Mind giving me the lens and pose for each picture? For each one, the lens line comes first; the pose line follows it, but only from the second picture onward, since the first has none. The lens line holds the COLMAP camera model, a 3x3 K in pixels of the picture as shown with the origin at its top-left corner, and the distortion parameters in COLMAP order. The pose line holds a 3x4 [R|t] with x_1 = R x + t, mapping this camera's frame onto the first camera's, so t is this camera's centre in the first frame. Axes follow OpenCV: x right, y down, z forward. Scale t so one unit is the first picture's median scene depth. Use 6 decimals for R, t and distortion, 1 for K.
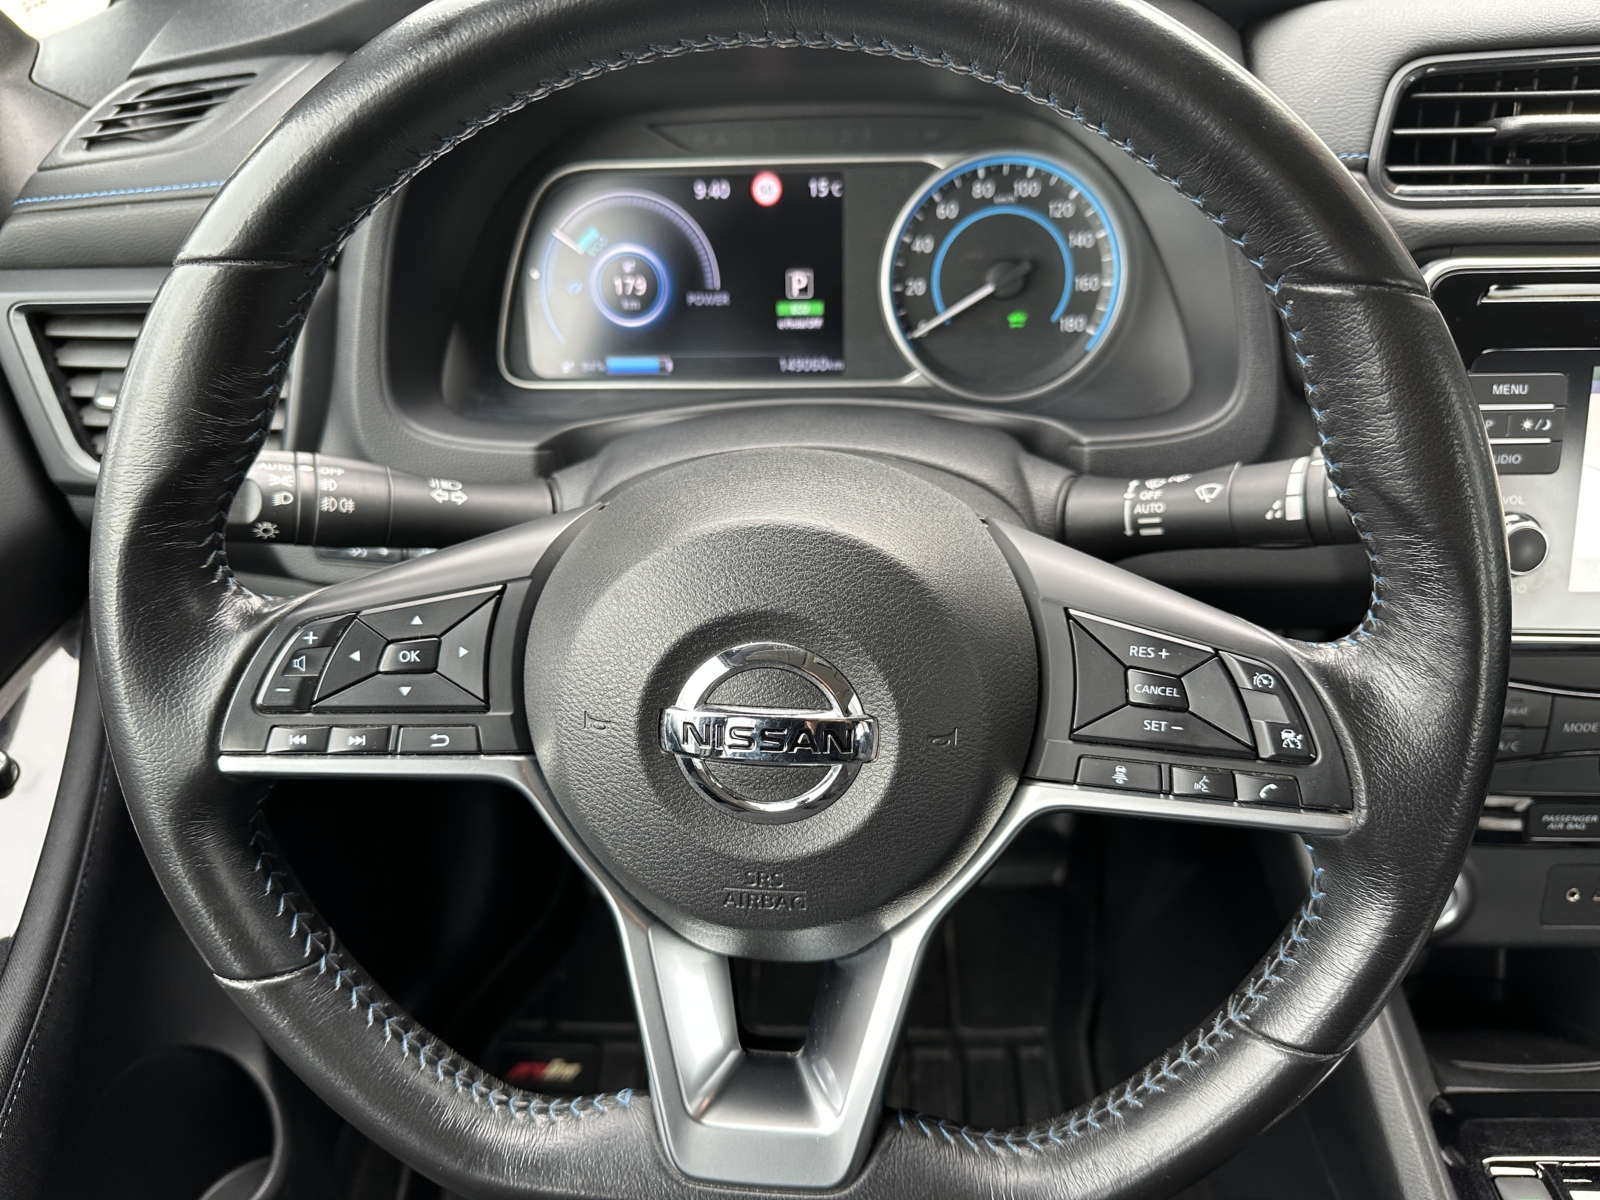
lens RADIAL K [[1135.8, 0, 800.0], [0, 1135.8, 600.0], [0, 0, 1]] dist [0.047746, -0.130665]
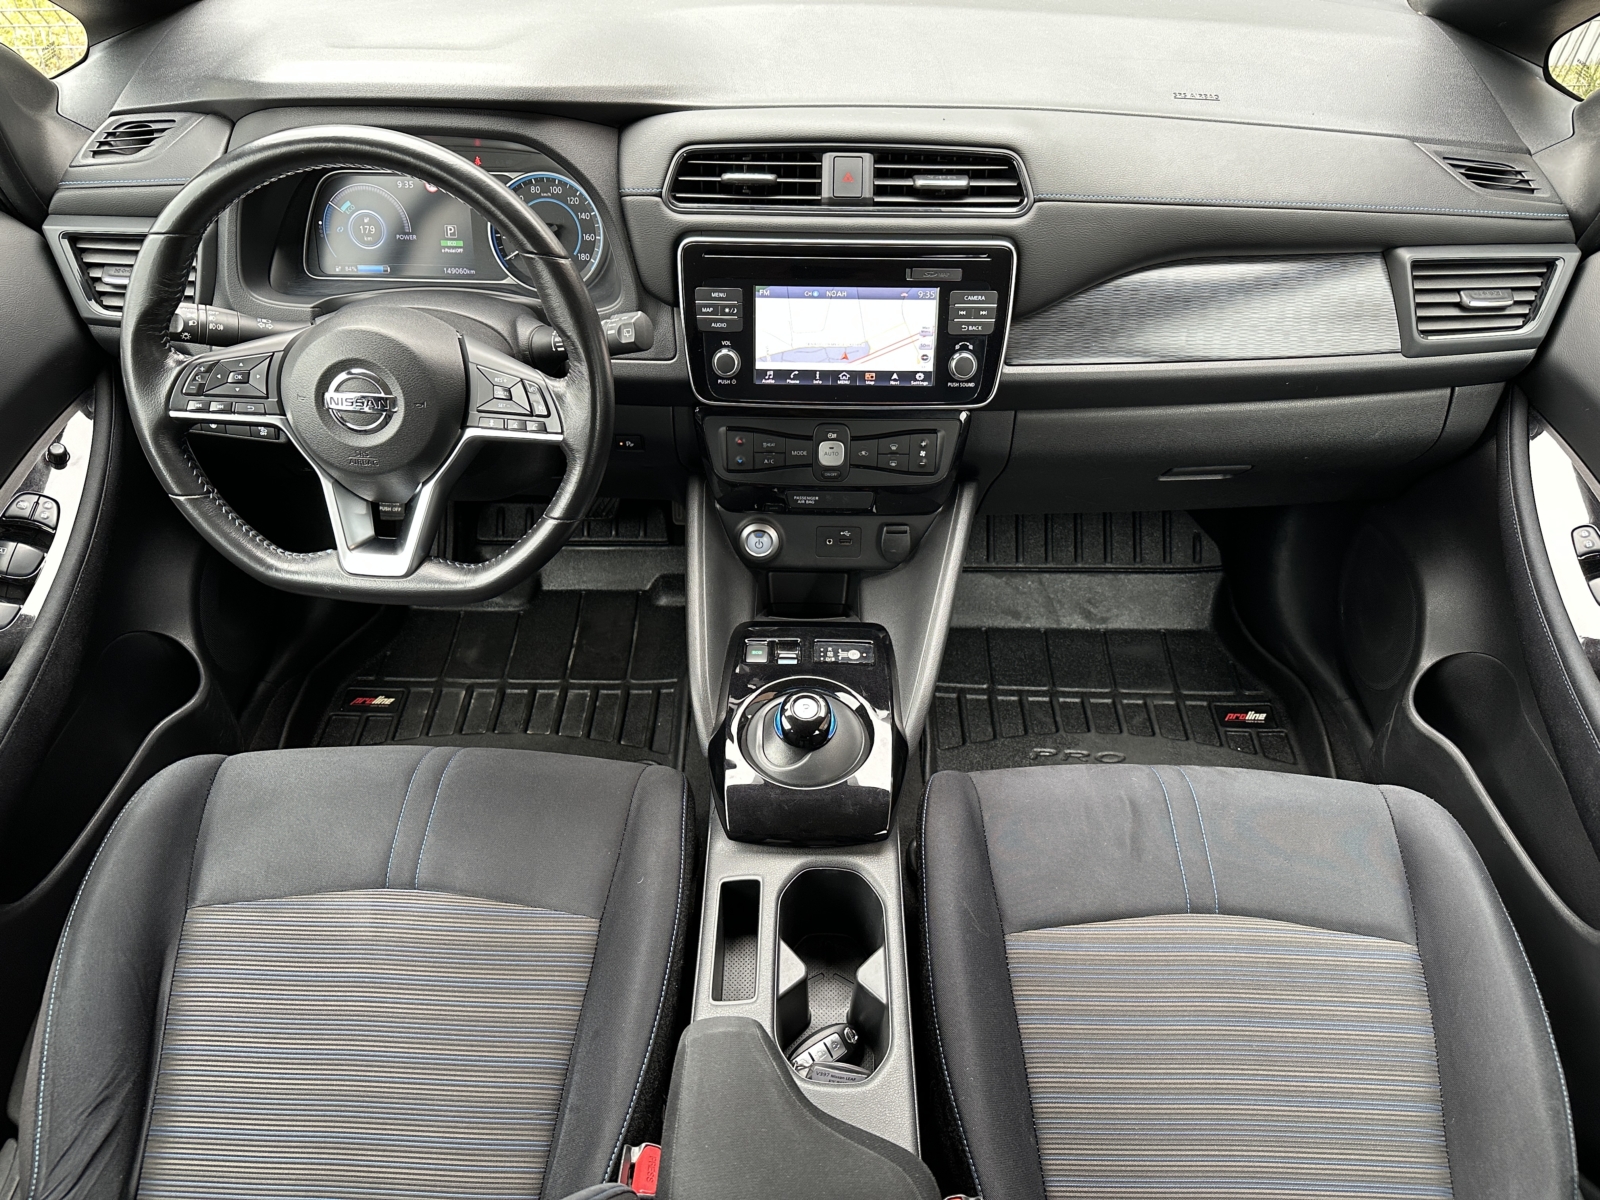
lens RADIAL K [[1087.4, 0, 800.0], [0, 1087.4, 600.0], [0, 0, 1]] dist [0.003754, -0.036848]
pose [[0.997725, 0.015422, 0.065623, 0.584427], [-0.021629, 0.995246, 0.094956, 0.210993], [-0.063847, -0.096159, 0.993316, -1.203102]]
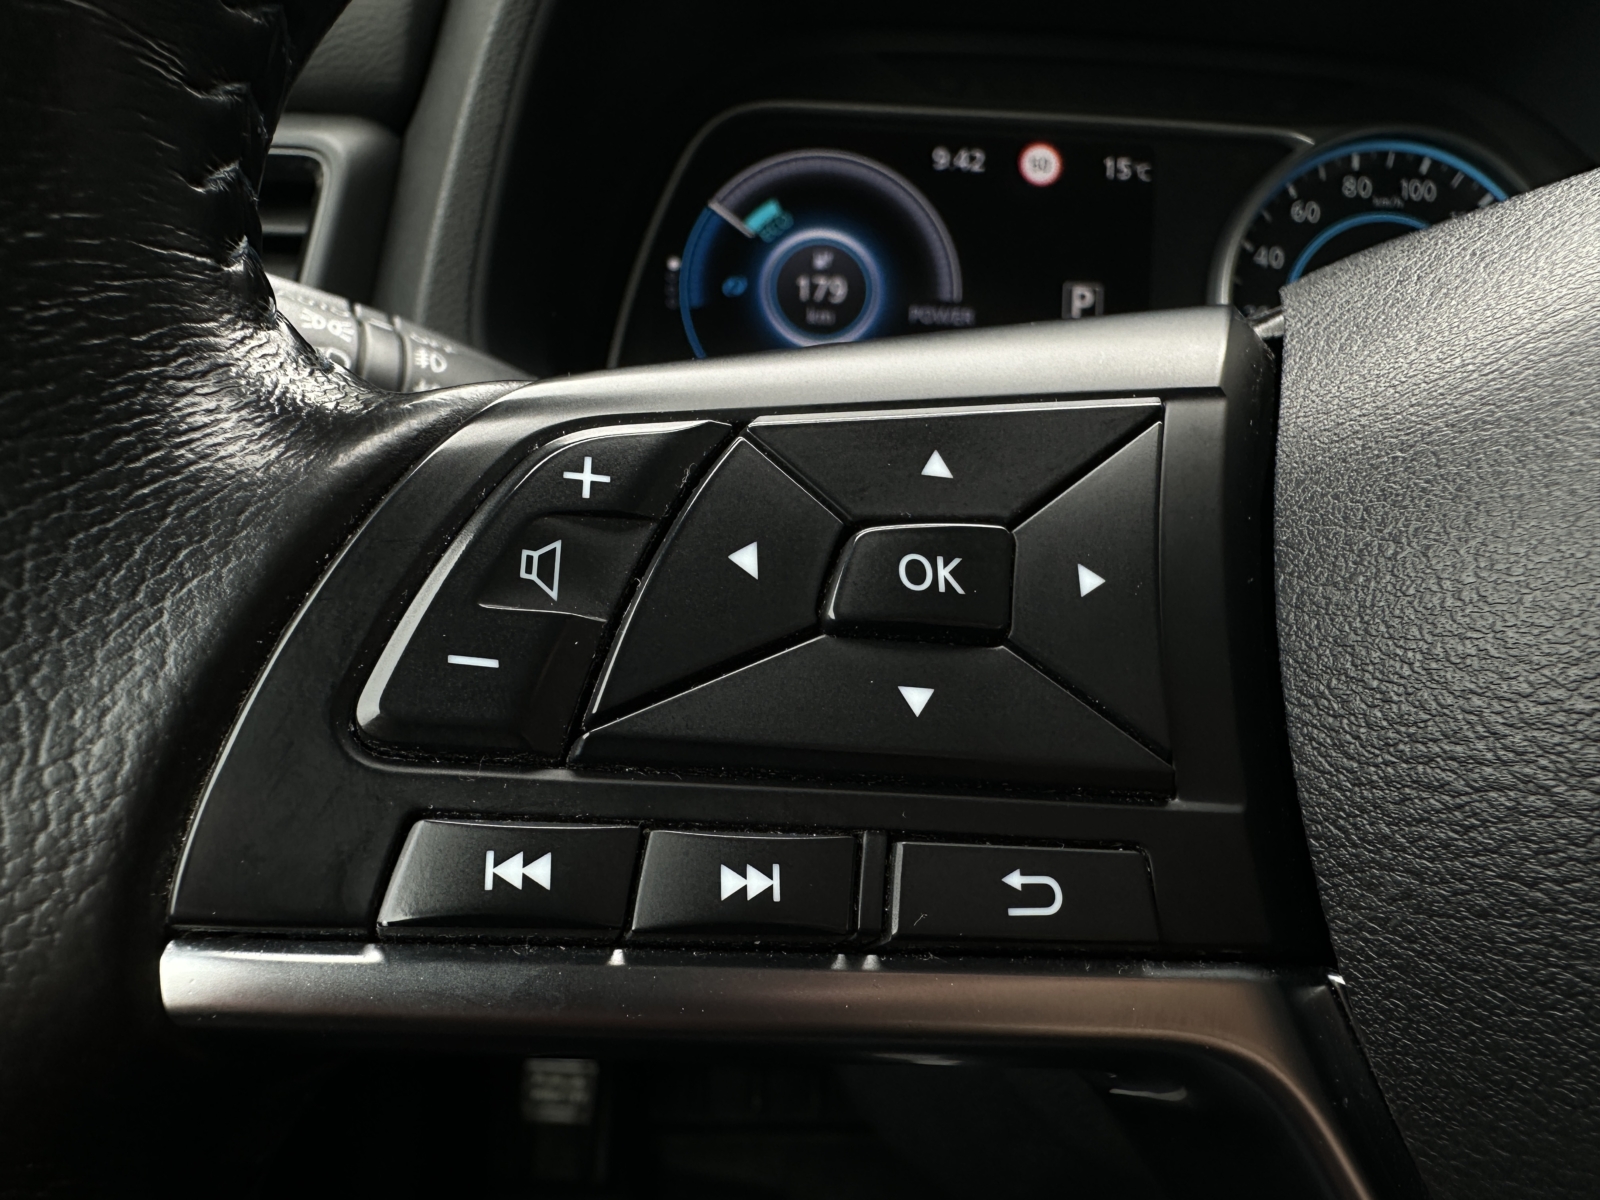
lens RADIAL K [[1119.9, 0, 755.1], [0, 1119.9, 661.7], [0, 0, 1]] dist [0.001001, 0.002274]
pose [[0.992665, 0.049772, 0.110179, -0.285077], [-0.022378, 0.971223, -0.237118, 0.092624], [-0.118810, 0.232913, 0.965213, 0.513648]]
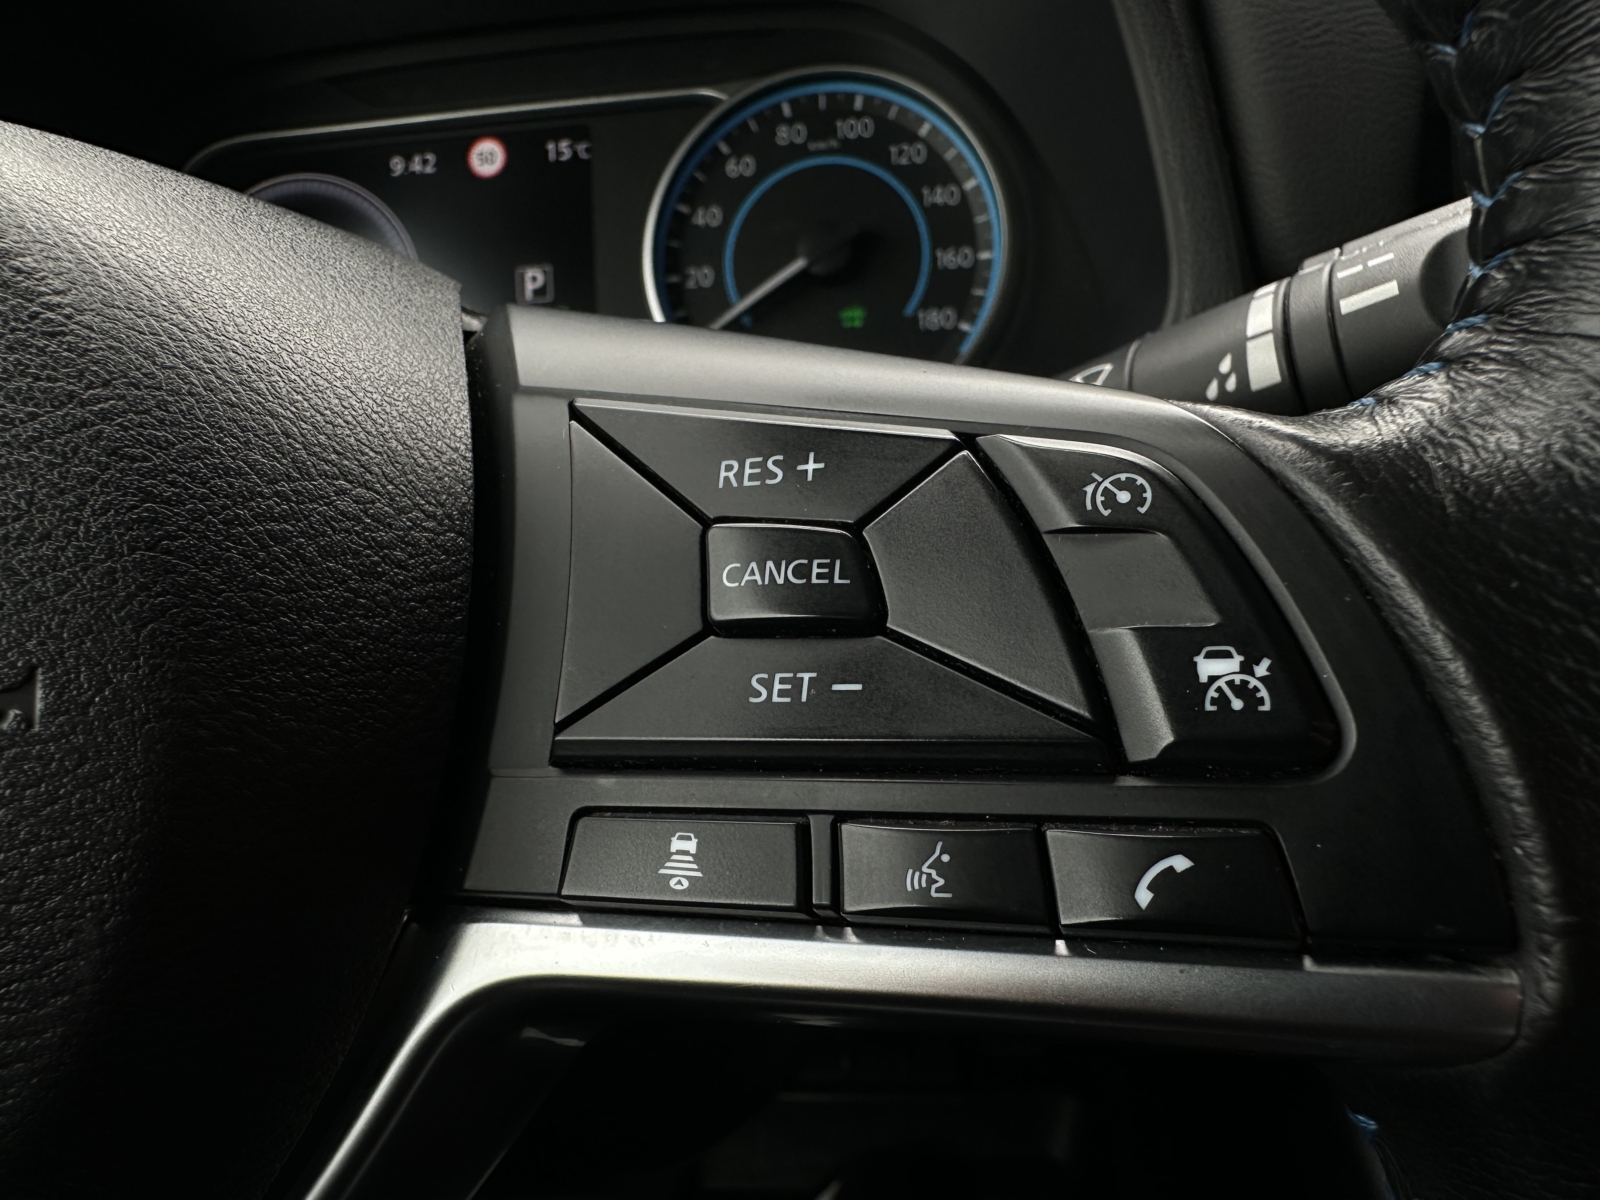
lens RADIAL K [[1131.7, 0, 793.0], [0, 1131.7, 660.5], [0, 0, 1]] dist [-0.002714, 0.000479]
pose [[0.998031, -0.020091, -0.059420, 0.217366], [0.005843, 0.972973, -0.230845, 0.112733], [0.062452, 0.230043, 0.971174, 0.464361]]
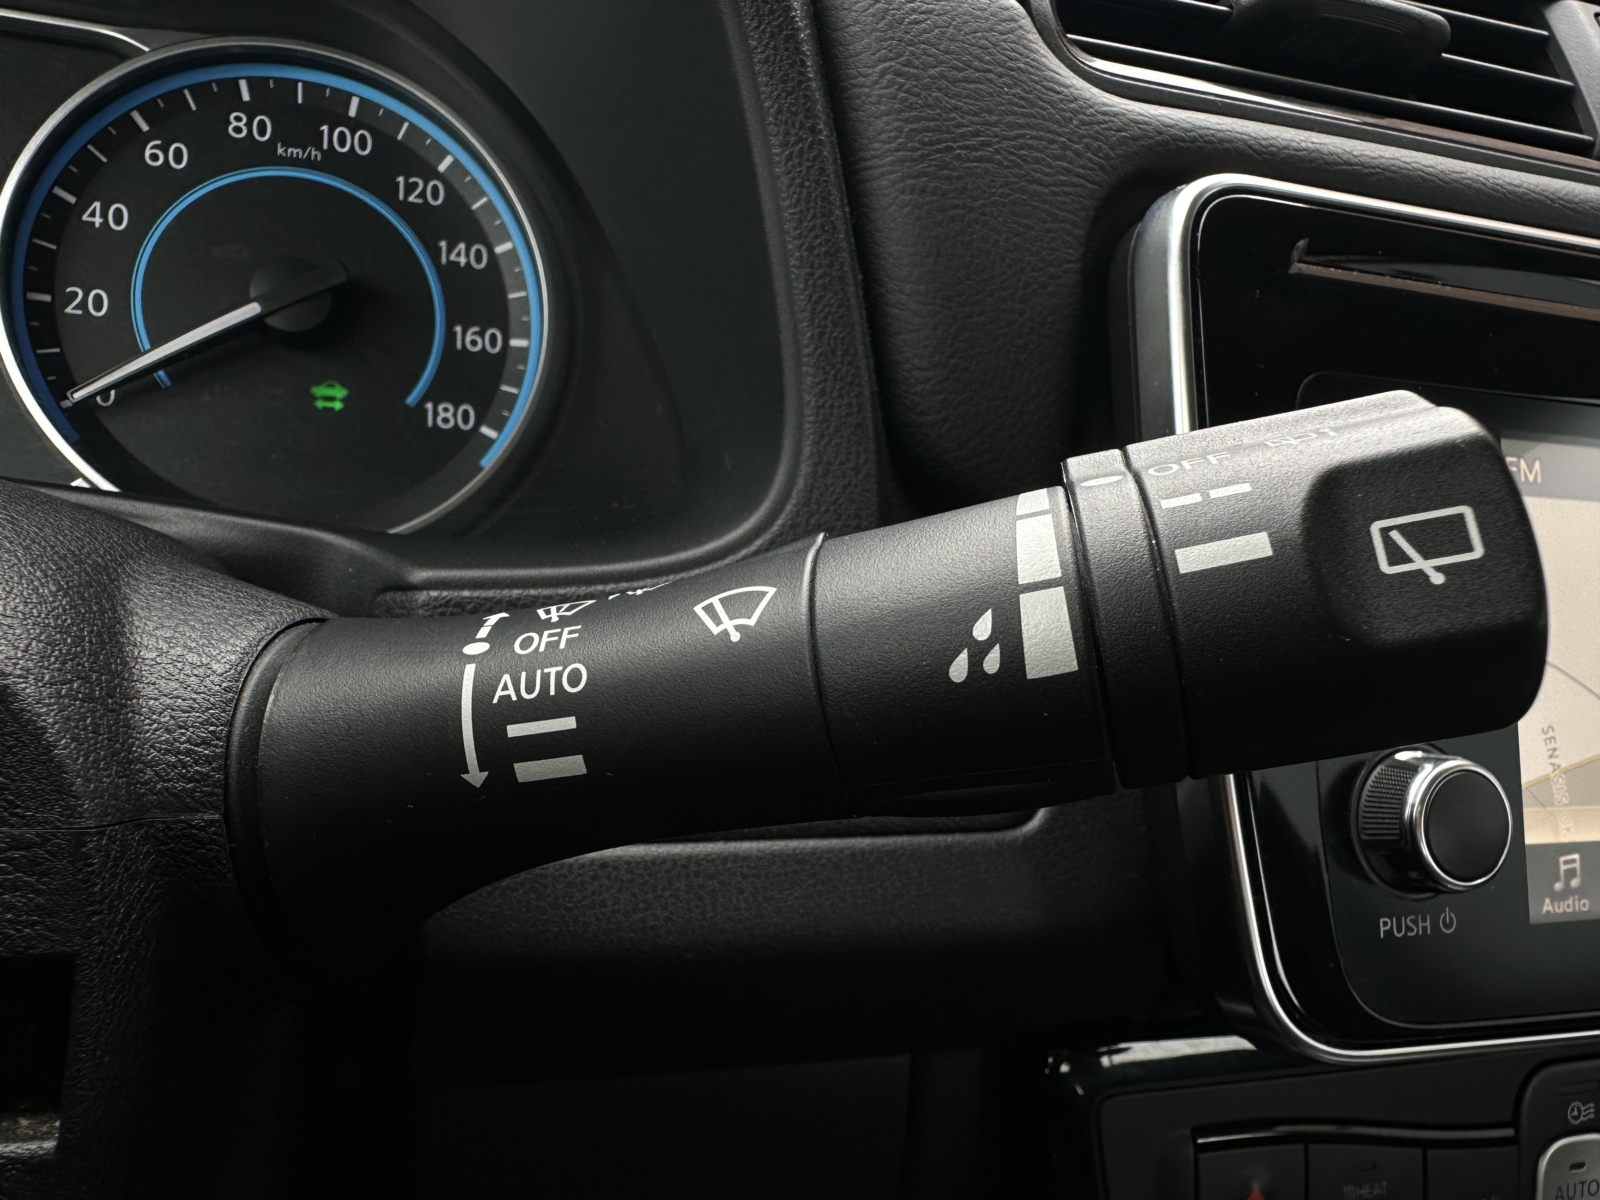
lens RADIAL K [[1092.8, 0, 749.6], [0, 1092.8, 660.5], [0, 0, 1]] dist [-0.008275, 0.000603]
pose [[0.936085, 0.029645, 0.350523, 0.226019], [0.069345, 0.961339, -0.266492, -0.009495], [-0.344872, 0.273766, 0.897839, 0.644464]]
